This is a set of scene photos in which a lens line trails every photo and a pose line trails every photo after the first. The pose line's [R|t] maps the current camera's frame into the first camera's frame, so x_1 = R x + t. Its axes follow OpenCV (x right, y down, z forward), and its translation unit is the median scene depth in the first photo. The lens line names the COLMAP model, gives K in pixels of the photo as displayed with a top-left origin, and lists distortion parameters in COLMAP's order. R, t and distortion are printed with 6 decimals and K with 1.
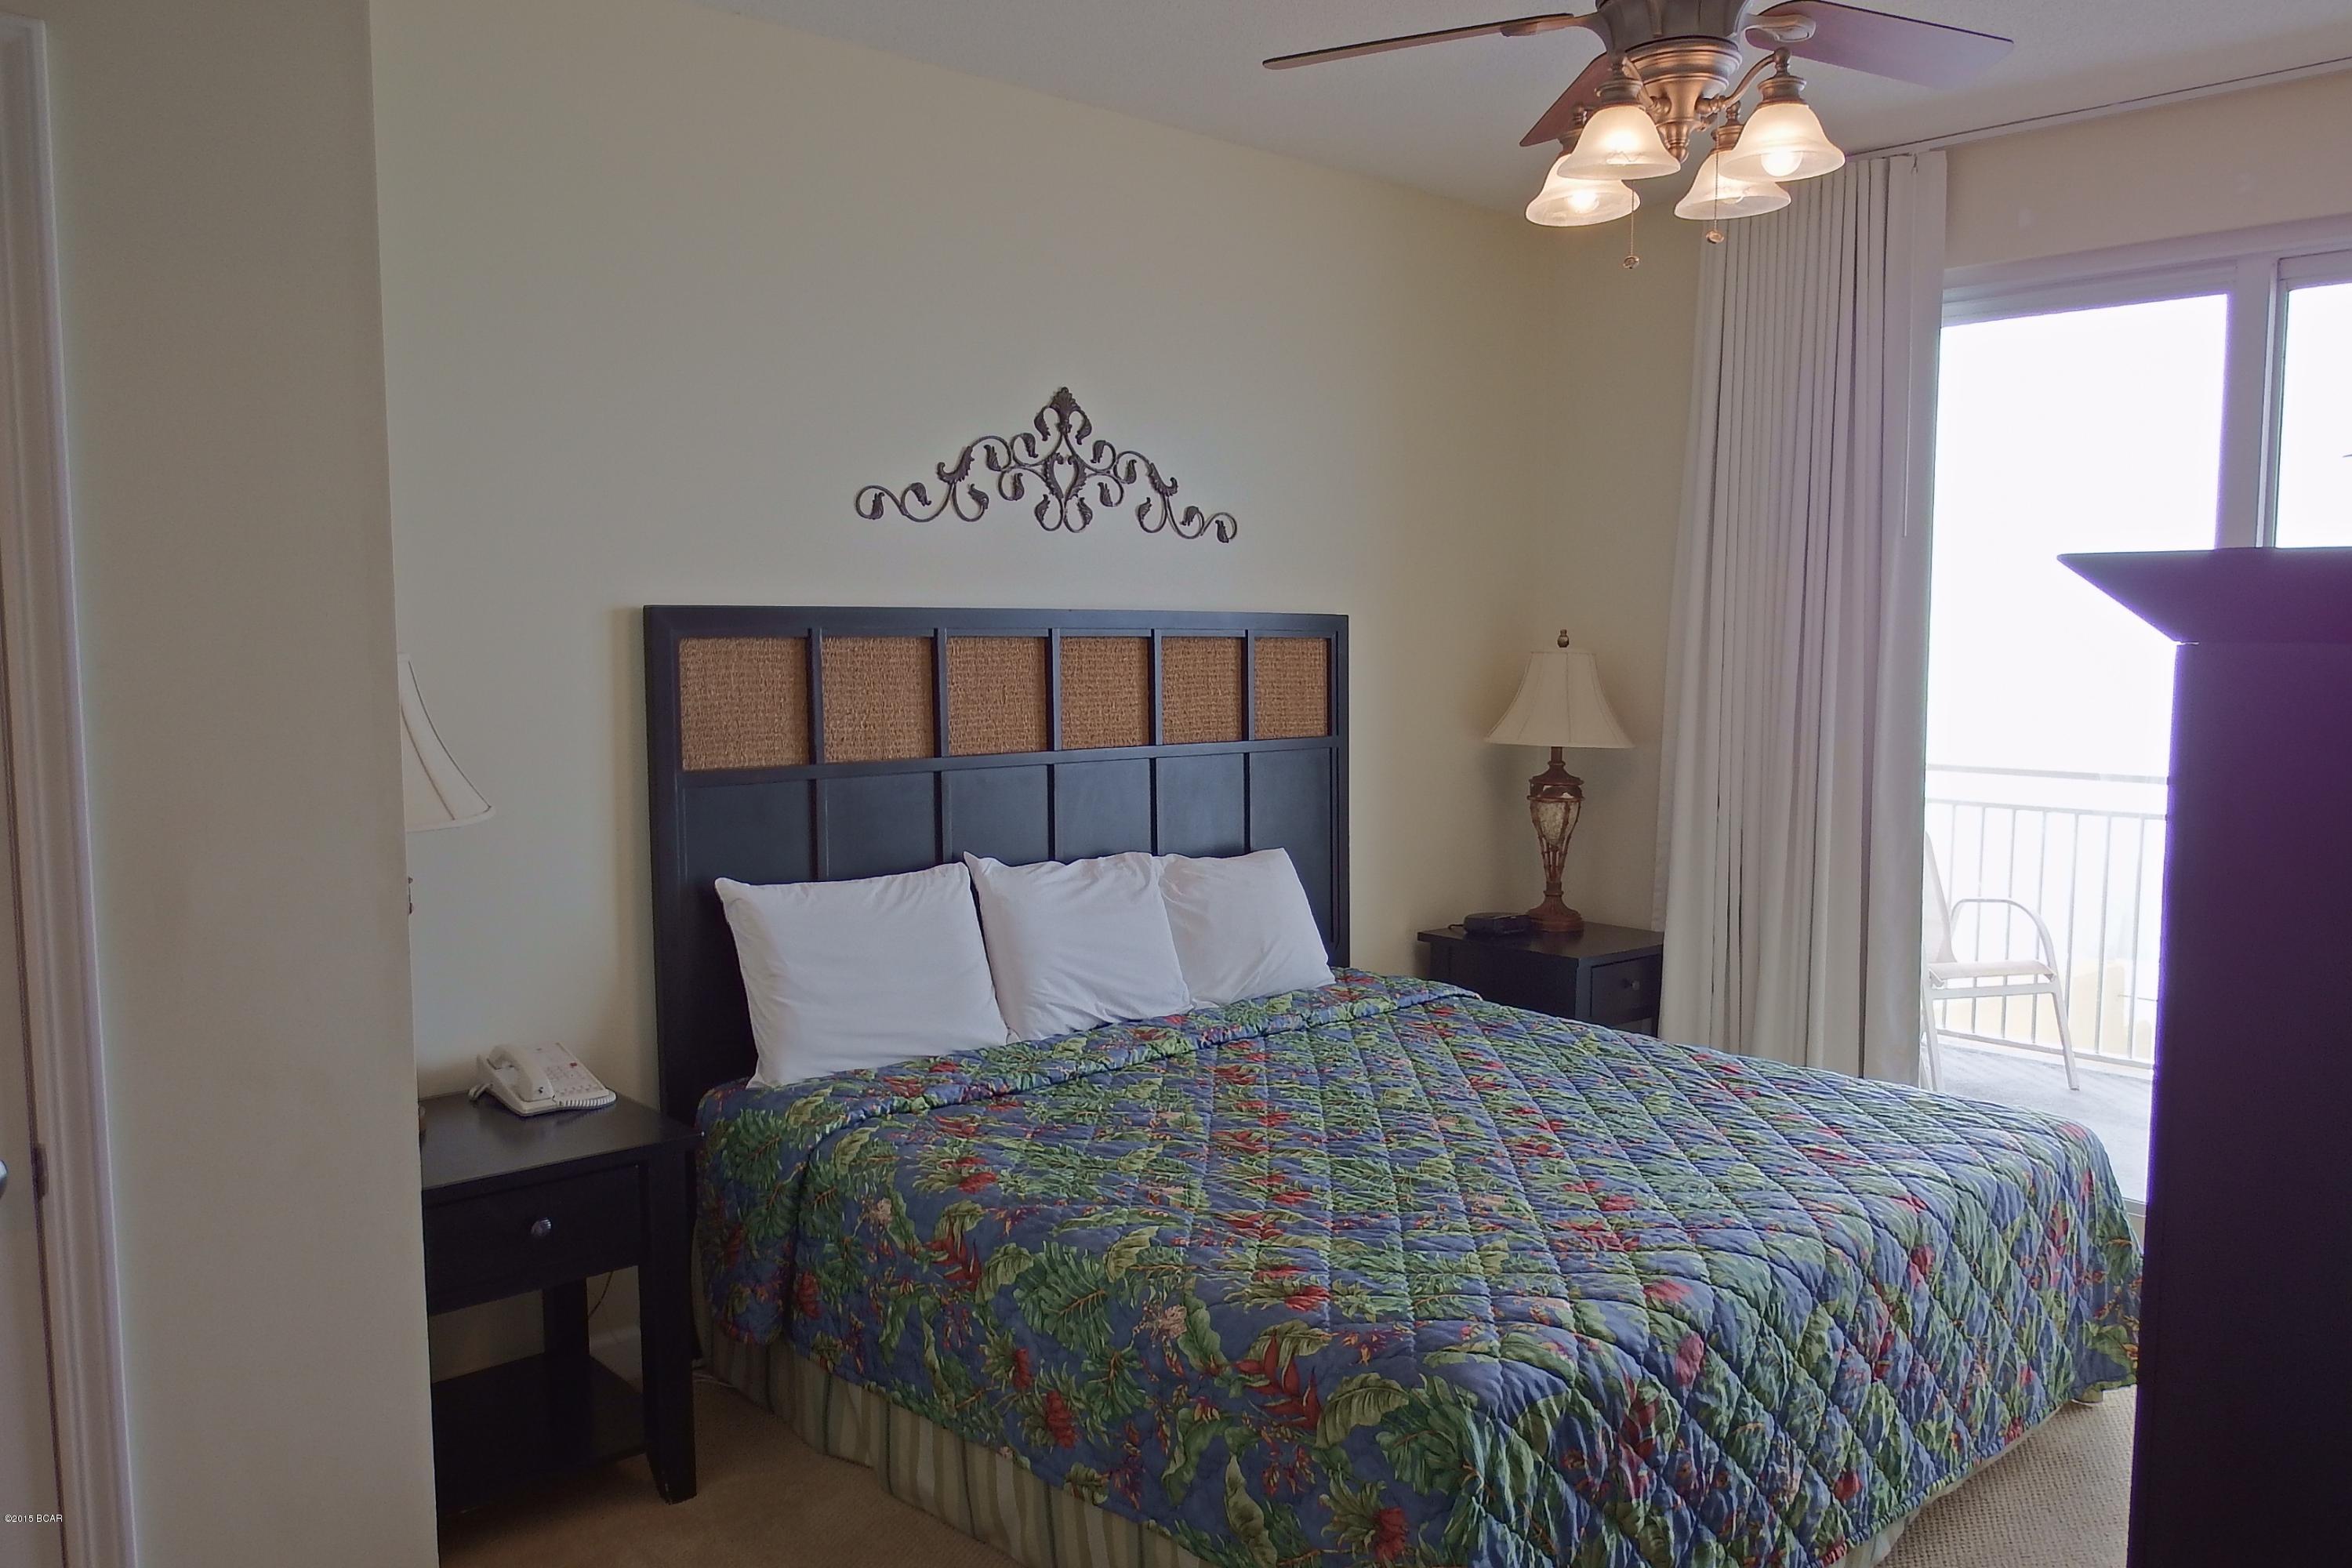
lens RADIAL K [[1827.0, 0, 1166.8], [0, 1827.0, 808.3], [0, 0, 1]] dist [-0.005335, -0.006189]
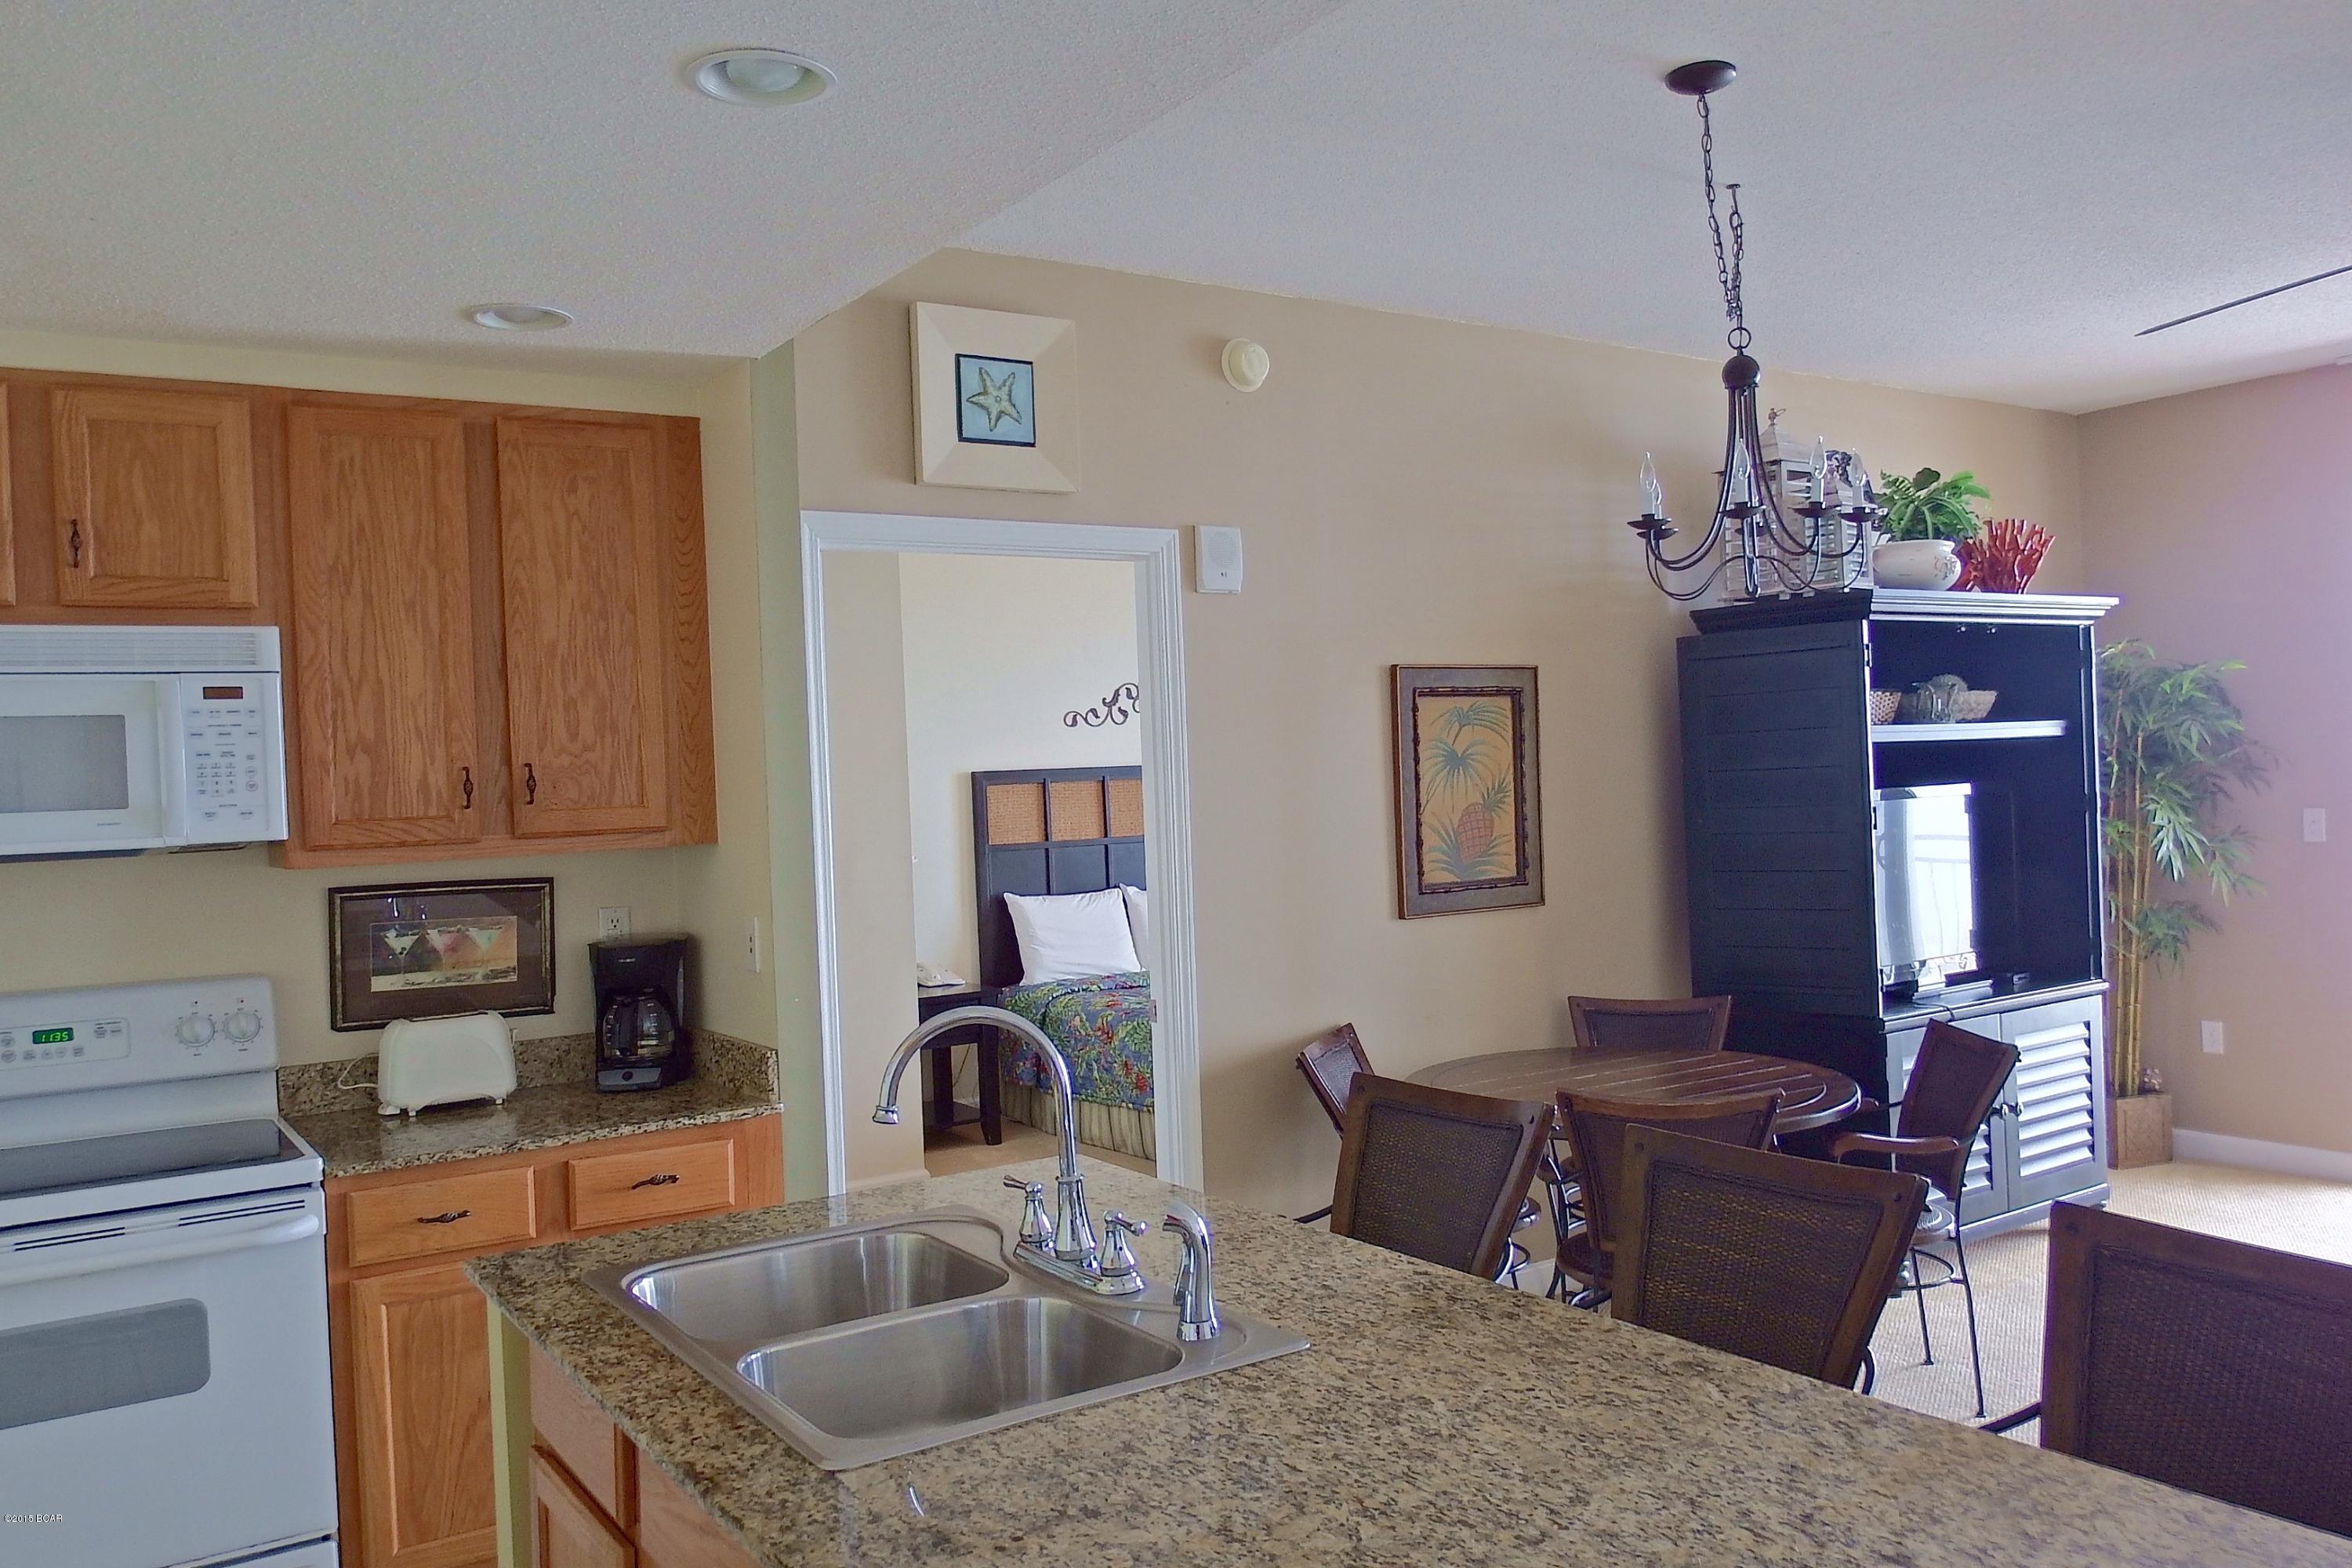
lens RADIAL K [[1827.0, 0, 1183.9], [0, 1827.0, 776.1], [0, 0, 1]] dist [-0.005335, -0.006189]
pose [[0.992434, -0.028416, -0.119446, 0.223672], [0.019685, 0.997090, -0.073649, 0.060048], [0.121192, 0.070741, 0.990105, -1.105854]]
